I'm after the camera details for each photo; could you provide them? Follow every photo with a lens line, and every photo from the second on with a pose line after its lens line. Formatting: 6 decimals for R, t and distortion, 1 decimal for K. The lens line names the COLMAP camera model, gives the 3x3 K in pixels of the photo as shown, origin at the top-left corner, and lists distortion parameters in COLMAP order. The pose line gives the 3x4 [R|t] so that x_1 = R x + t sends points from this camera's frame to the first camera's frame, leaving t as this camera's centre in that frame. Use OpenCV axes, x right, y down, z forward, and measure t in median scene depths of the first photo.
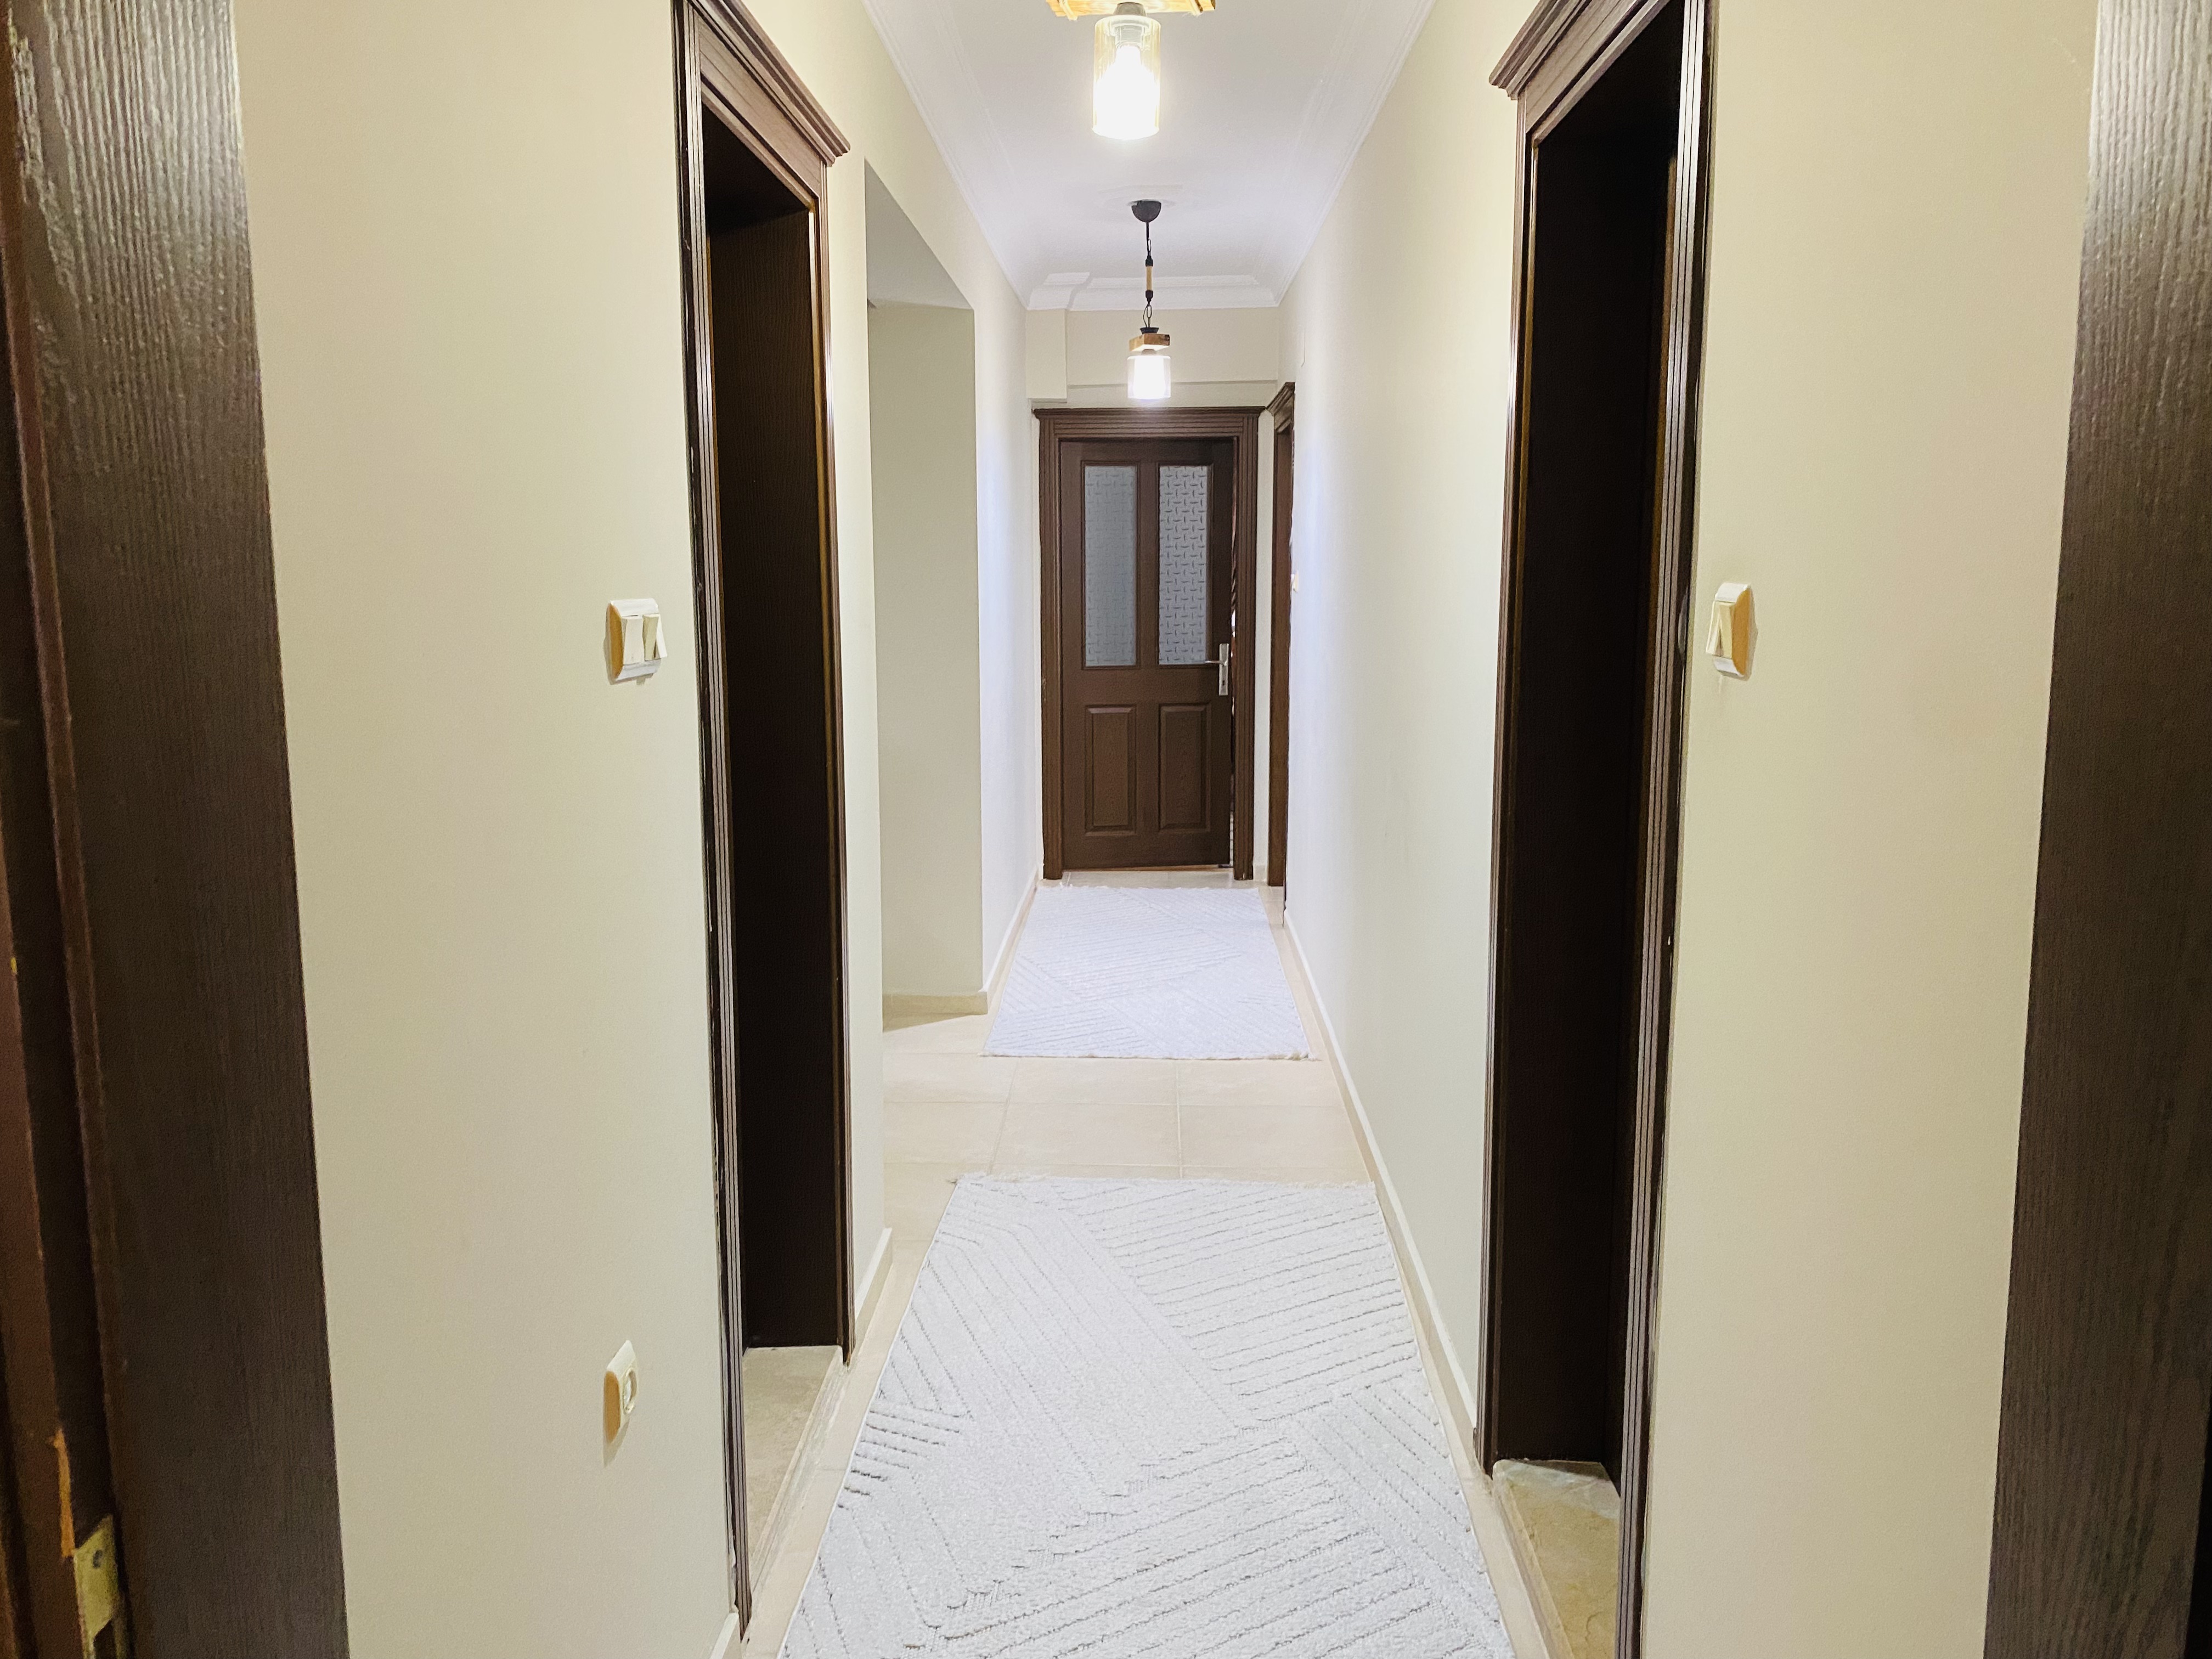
lens RADIAL K [[1688.7, 0, 1110.8], [0, 1688.7, 801.7], [0, 0, 1]] dist [0.010676, -0.006580]
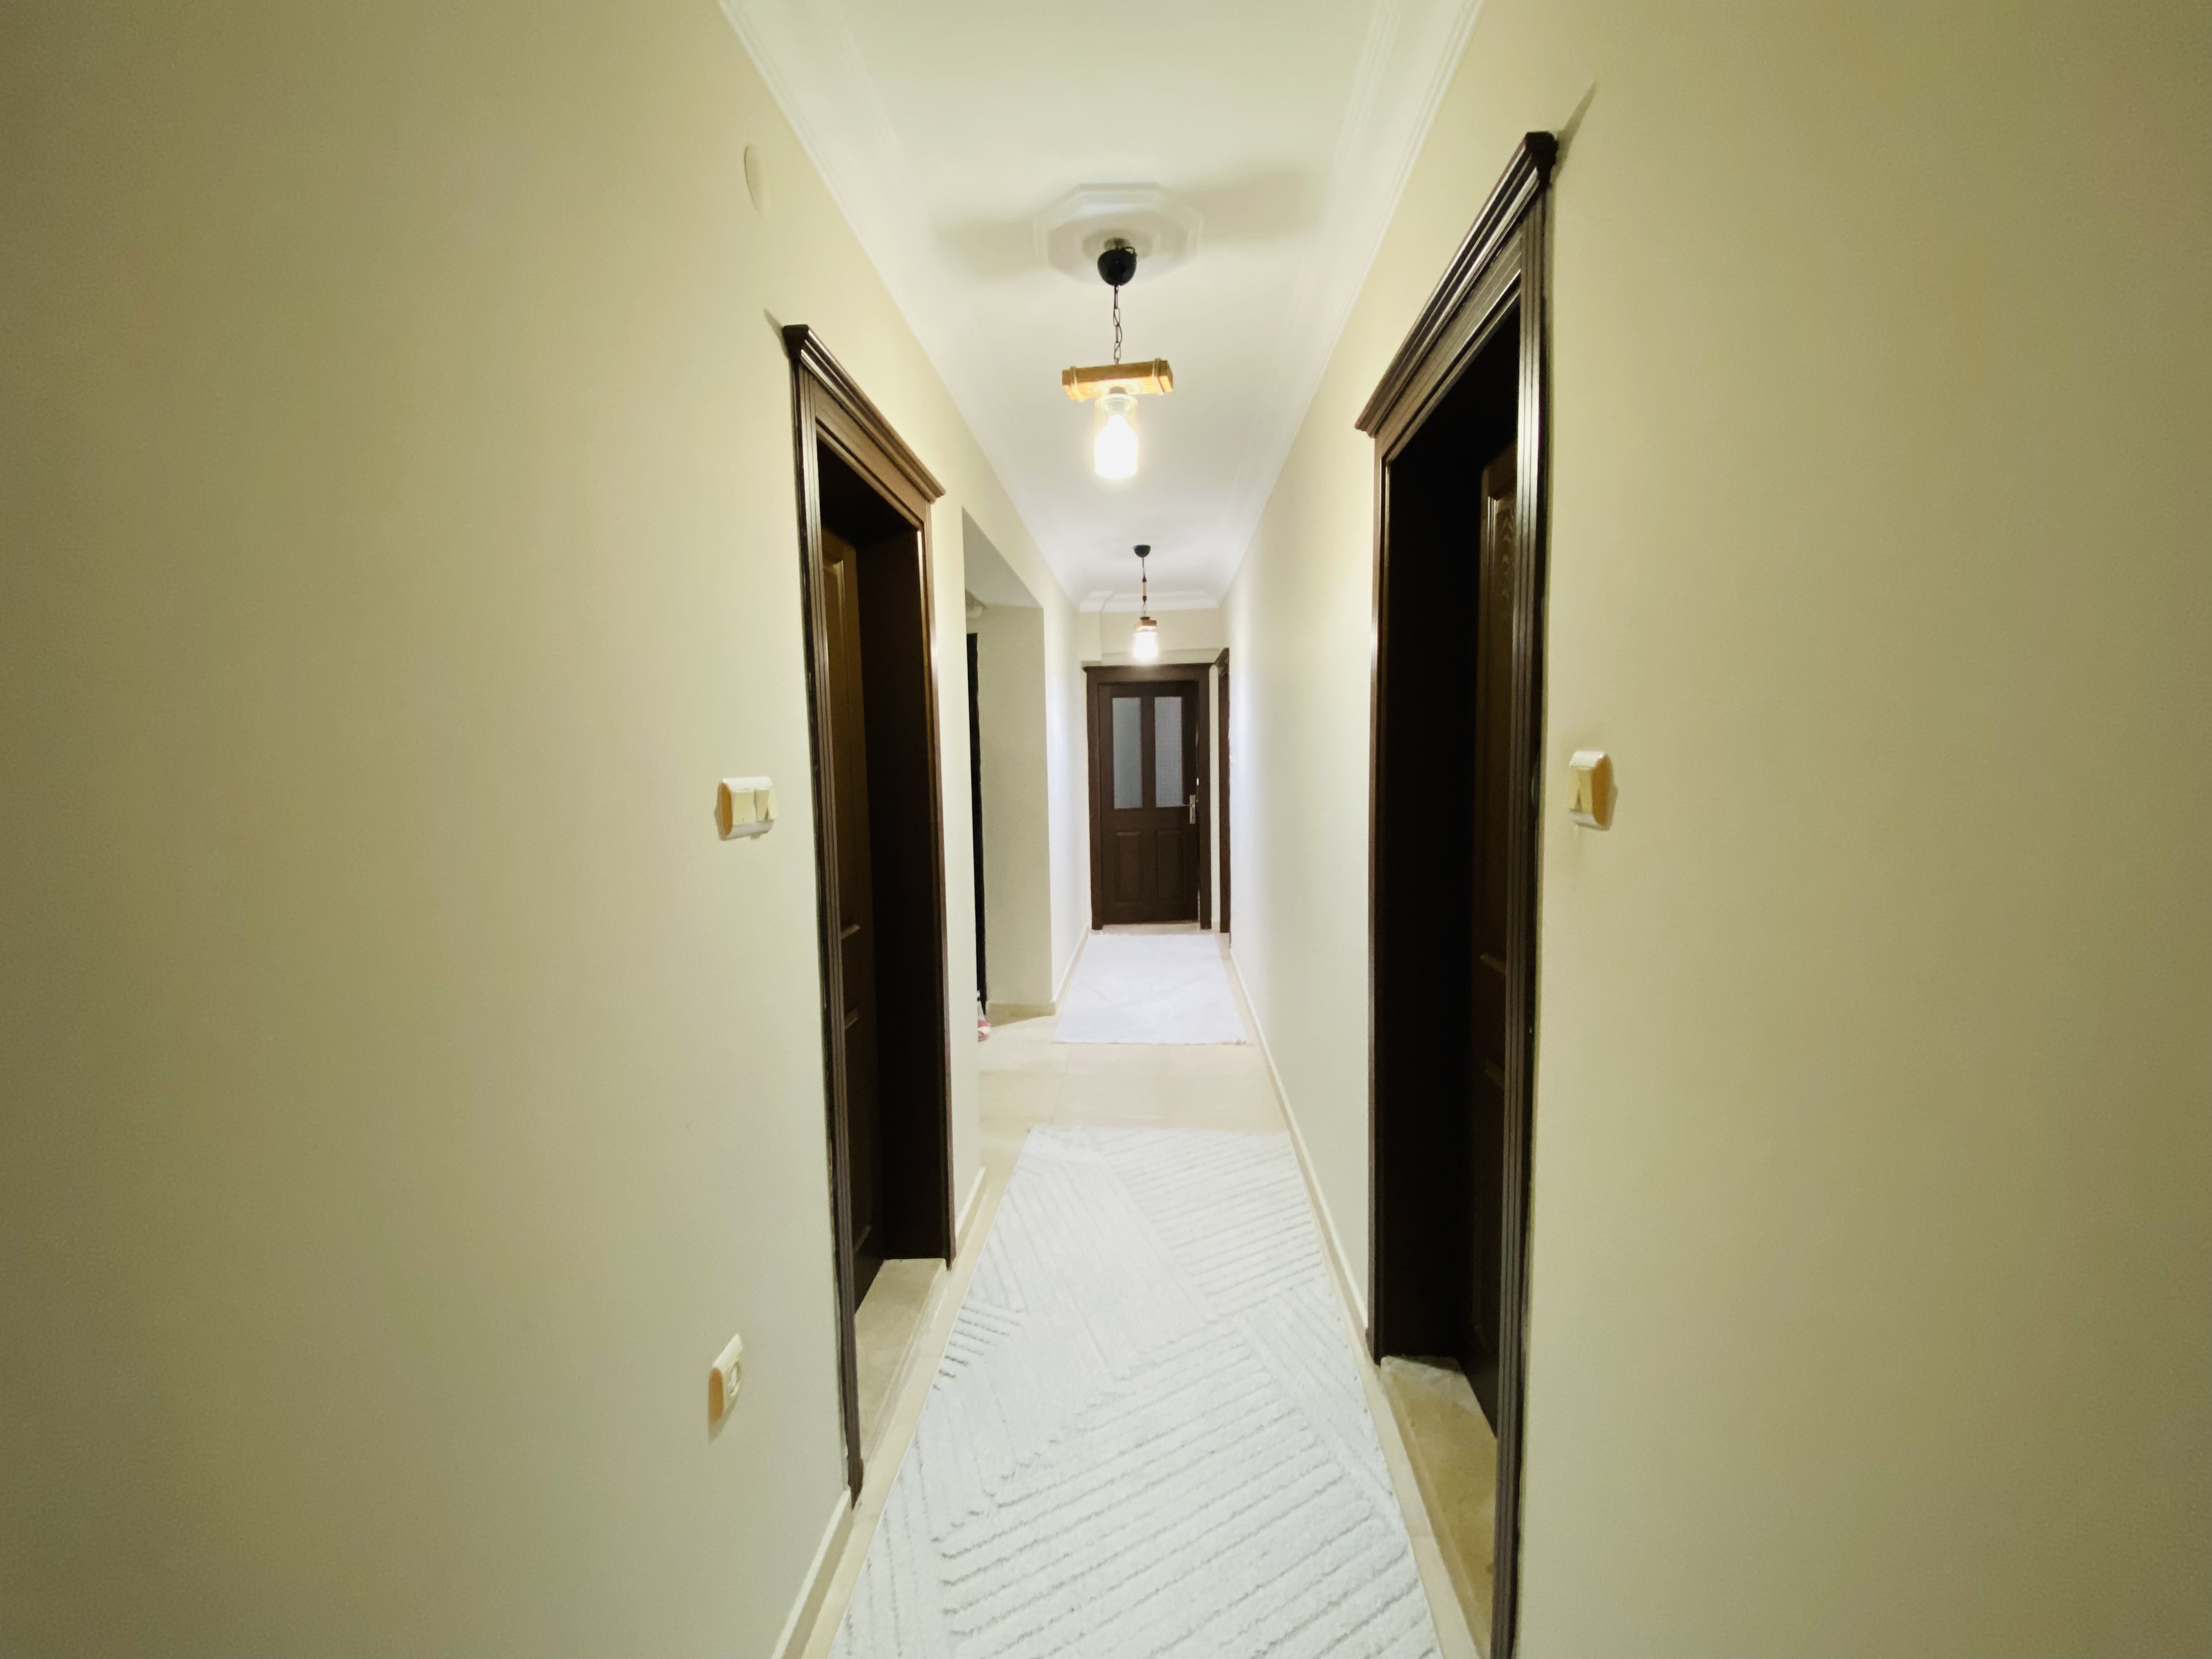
lens RADIAL K [[881.5, 0, 1101.4], [0, 881.5, 816.4], [0, 0, 1]] dist [-0.001052, -0.024001]
pose [[0.999150, -0.013229, -0.039041, 0.018174], [0.010539, 0.997608, -0.068317, -0.021391], [0.039852, 0.067848, 0.996899, 0.176481]]
